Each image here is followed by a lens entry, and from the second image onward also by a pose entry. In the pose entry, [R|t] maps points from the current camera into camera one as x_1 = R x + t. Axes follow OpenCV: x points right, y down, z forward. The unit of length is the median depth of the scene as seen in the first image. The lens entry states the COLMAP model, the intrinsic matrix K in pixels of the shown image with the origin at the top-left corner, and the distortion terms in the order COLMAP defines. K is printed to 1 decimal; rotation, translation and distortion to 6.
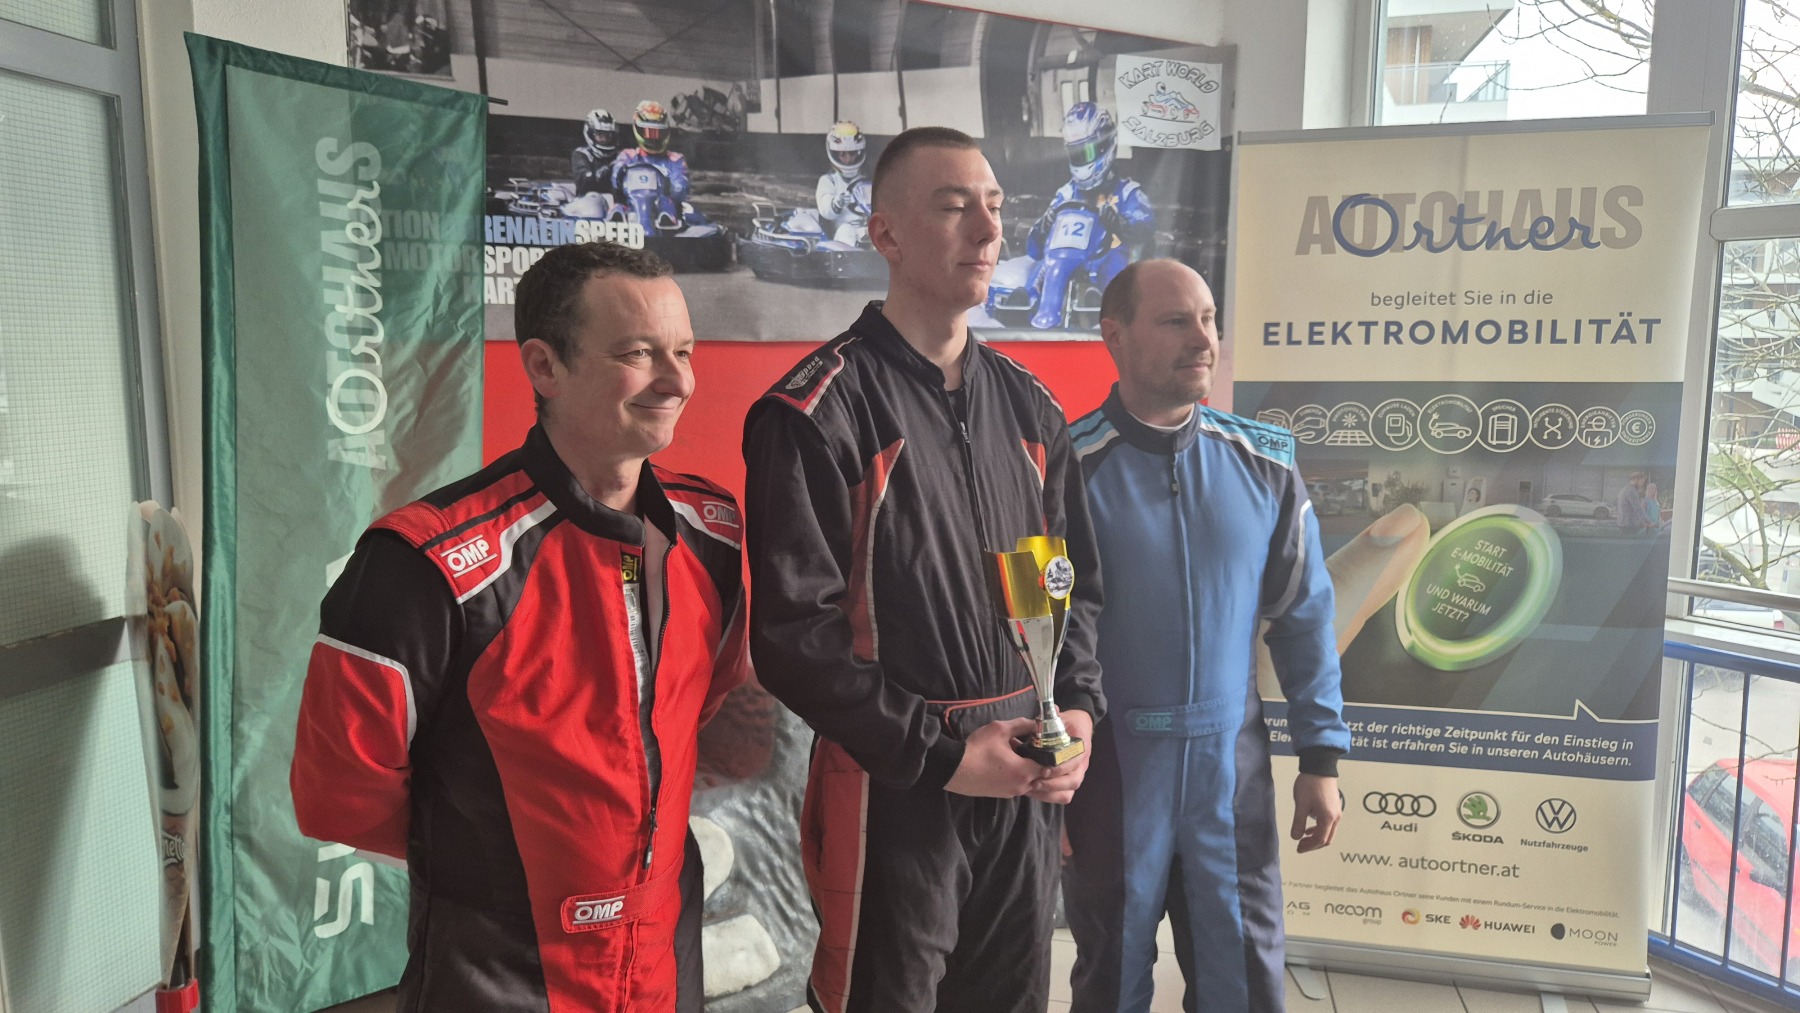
lens RADIAL K [[1202.4, 0, 905.8], [0, 1202.4, 502.3], [0, 0, 1]] dist [0.072634, -0.068529]
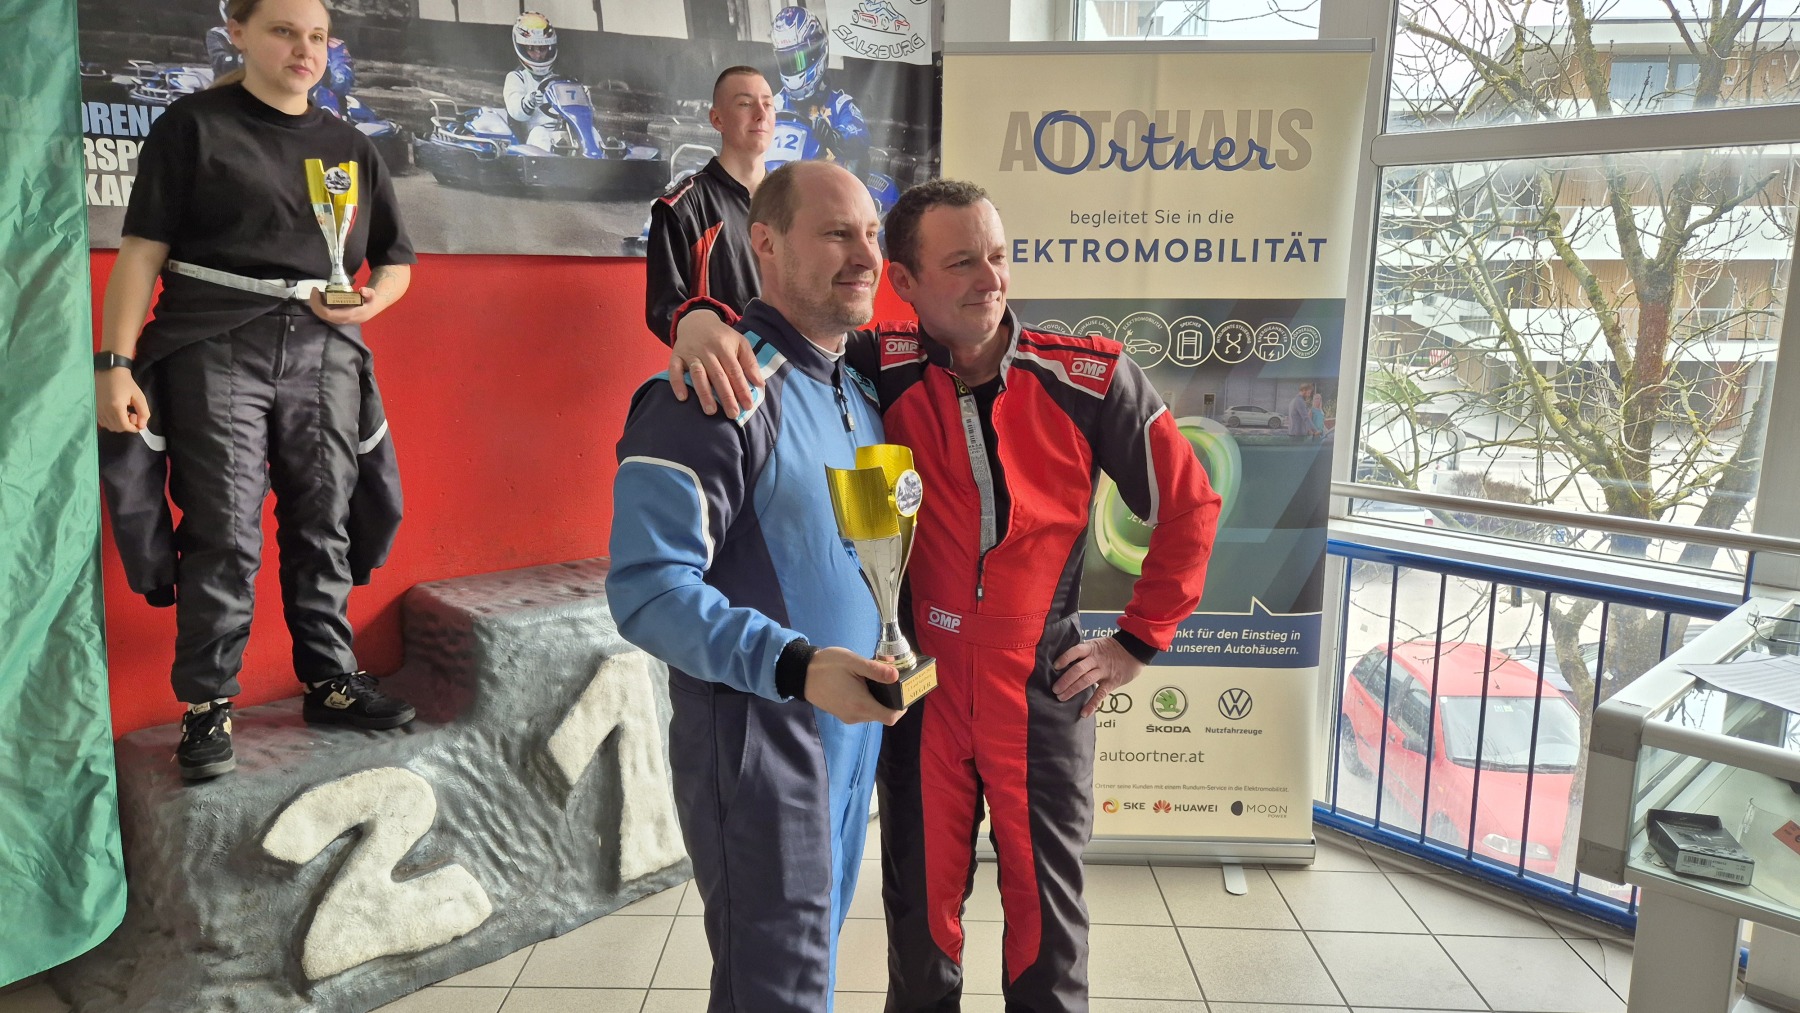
lens RADIAL K [[1194.1, 0, 878.5], [0, 1194.1, 512.1], [0, 0, 1]] dist [0.078269, -0.072260]
pose [[0.981613, -0.033391, 0.187941, 0.025663], [0.020321, 0.997266, 0.071044, 0.004537], [-0.189800, -0.065918, 0.979607, 0.025551]]
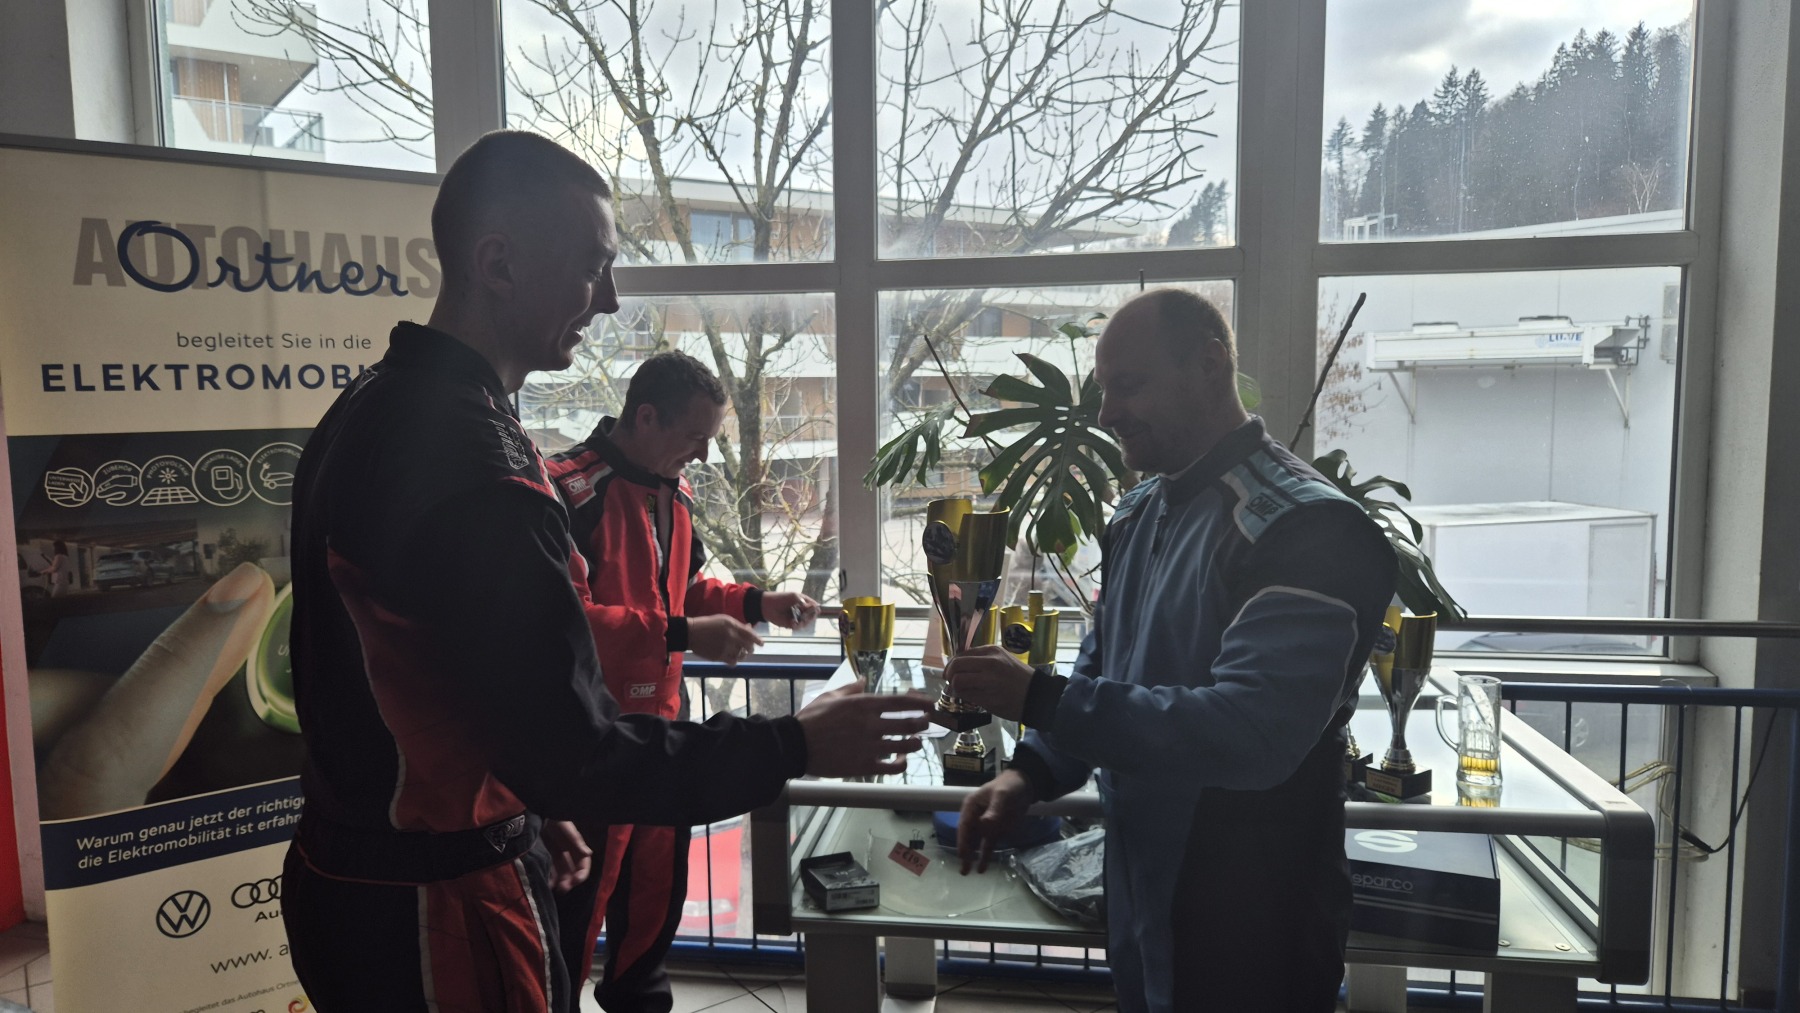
lens RADIAL K [[1203.1, 0, 857.9], [0, 1203.1, 497.4], [0, 0, 1]] dist [0.067213, -0.062407]
pose [[0.664263, -0.077765, 0.743443, 0.037872], [0.107566, 0.994167, 0.007881, -0.005146], [-0.739719, 0.074735, 0.668753, 0.038293]]
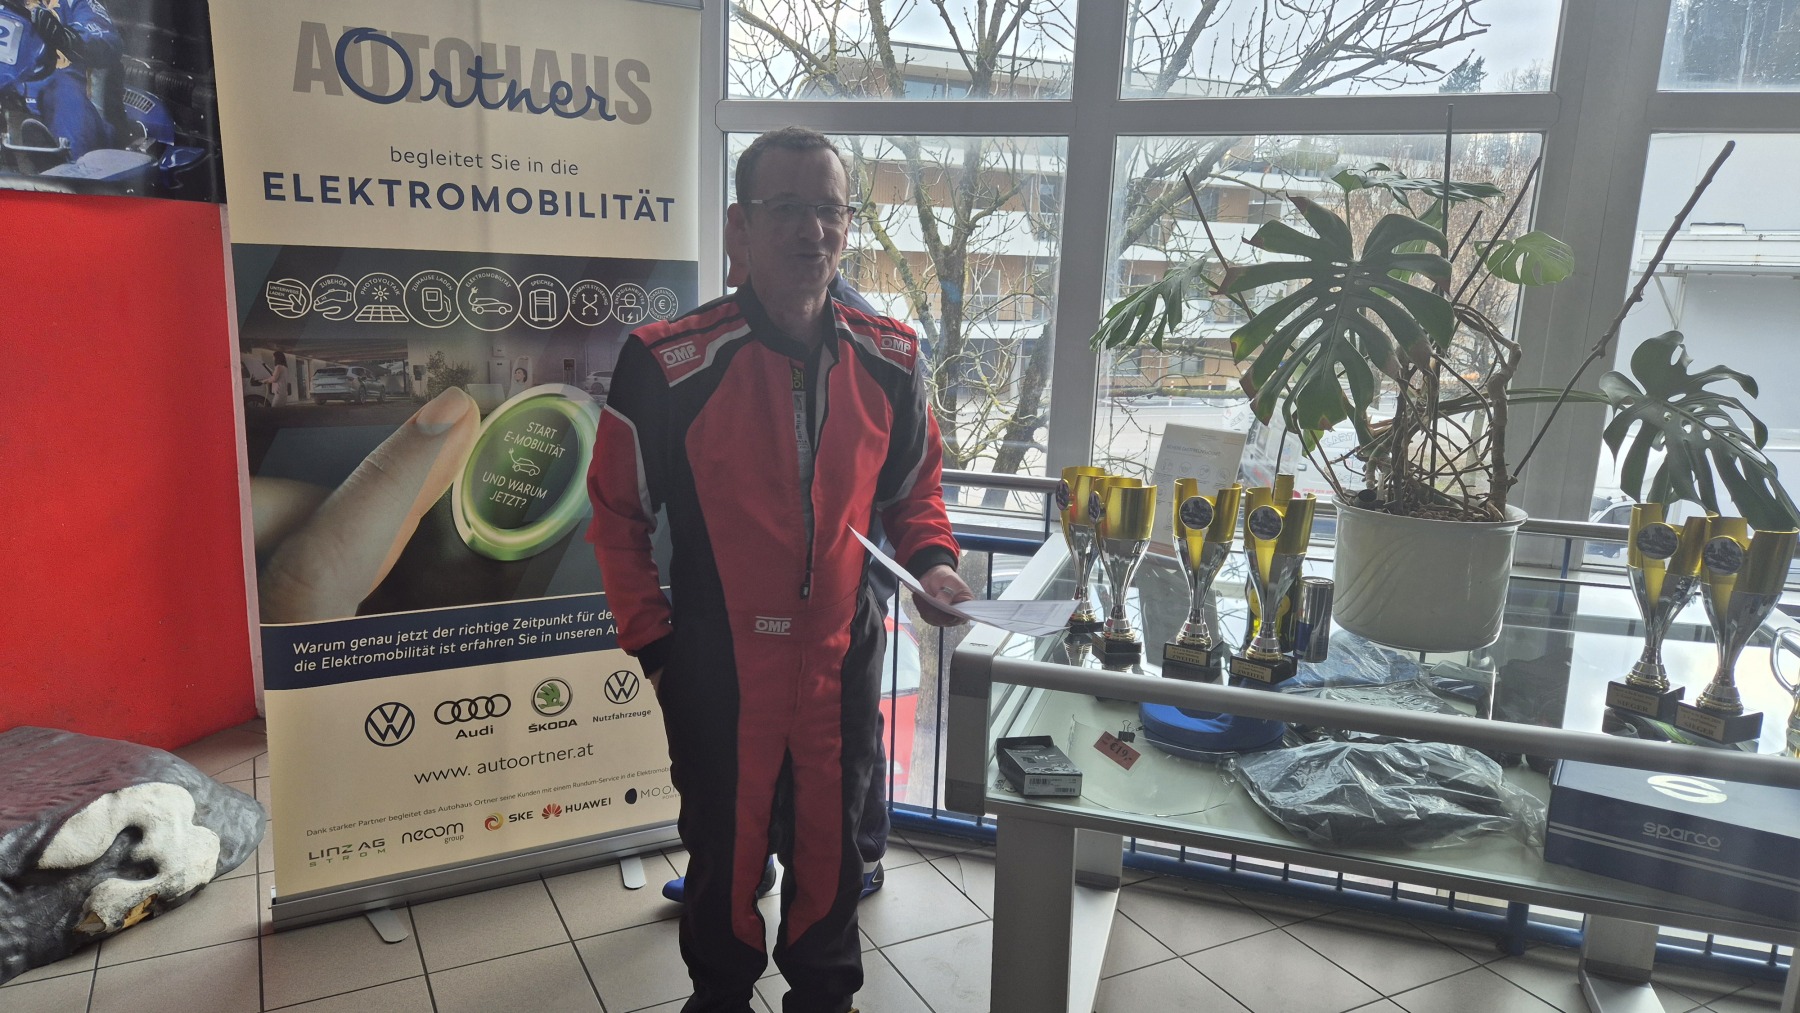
lens RADIAL K [[1183.8, 0, 872.9], [0, 1183.8, 505.5], [0, 0, 1]] dist [0.067558, -0.062528]
pose [[0.767766, -0.101172, 0.632693, 0.074989], [0.046796, 0.993672, 0.102109, 0.011245], [-0.639019, -0.048788, 0.767642, 0.104738]]
